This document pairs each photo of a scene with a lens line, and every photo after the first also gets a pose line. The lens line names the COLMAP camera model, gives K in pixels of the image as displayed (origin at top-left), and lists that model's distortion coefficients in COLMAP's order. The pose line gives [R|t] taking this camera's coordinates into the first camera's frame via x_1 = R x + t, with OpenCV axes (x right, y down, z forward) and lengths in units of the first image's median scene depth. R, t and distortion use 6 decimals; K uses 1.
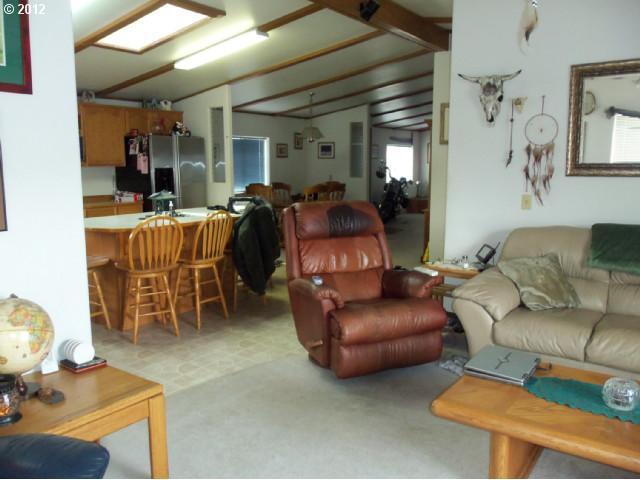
lens RADIAL K [[533.9, 0, 317.2], [0, 533.9, 242.3], [0, 0, 1]] dist [-0.050017, -0.002067]
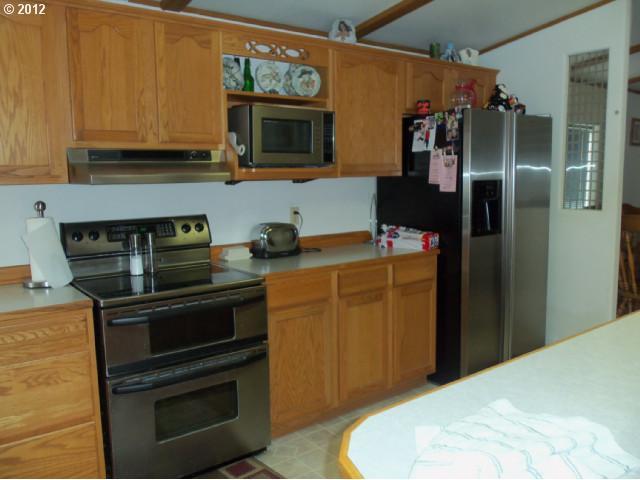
lens RADIAL K [[533.9, 0, 317.2], [0, 533.9, 242.3], [0, 0, 1]] dist [-0.050017, -0.002067]
pose [[0.954894, 0.031555, -0.295266, -0.290248], [-0.034871, 0.999374, -0.005971, -0.076482], [0.294893, 0.015998, 0.955396, 0.505889]]
